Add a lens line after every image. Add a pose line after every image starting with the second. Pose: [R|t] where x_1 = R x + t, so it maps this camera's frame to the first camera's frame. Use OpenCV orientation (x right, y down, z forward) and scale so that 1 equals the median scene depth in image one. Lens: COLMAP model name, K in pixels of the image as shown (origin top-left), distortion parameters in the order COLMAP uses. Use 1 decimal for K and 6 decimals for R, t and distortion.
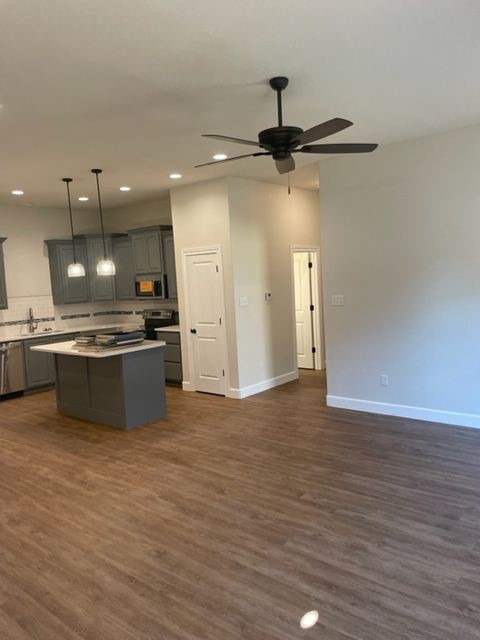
lens RADIAL K [[485.2, 0, 235.4], [0, 485.2, 315.7], [0, 0, 1]] dist [0.079385, -0.105313]
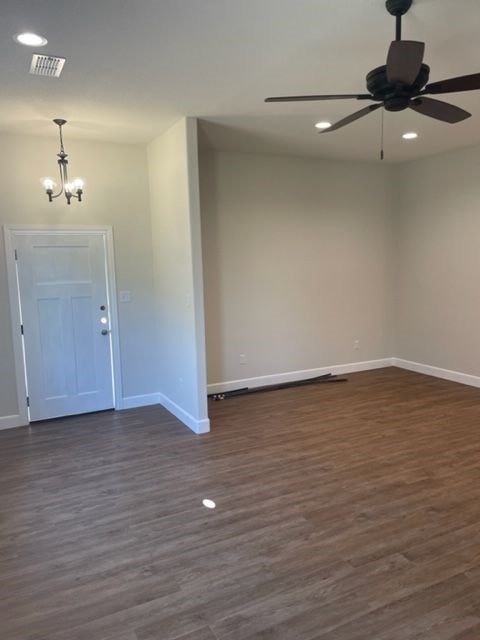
lens RADIAL K [[485.2, 0, 241.3], [0, 485.2, 320.2], [0, 0, 1]] dist [0.079385, -0.105313]
pose [[-0.385584, 0.179294, -0.905085, 0.624489], [-0.028906, 0.978109, 0.206074, -0.102359], [0.922220, 0.105622, -0.371960, 0.736538]]
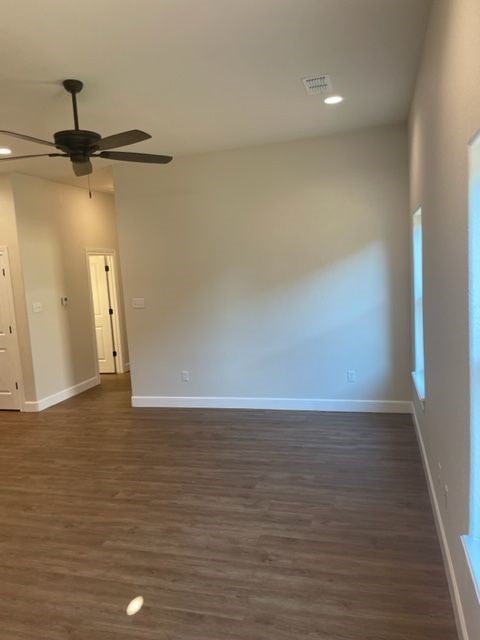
lens RADIAL K [[485.2, 0, 235.2], [0, 485.2, 320.6], [0, 0, 1]] dist [0.079385, -0.105313]
pose [[0.912858, -0.045969, 0.405681, -0.025097], [0.044711, 0.998921, 0.012582, 0.001929], [-0.405821, 0.006653, 0.913928, -0.025580]]
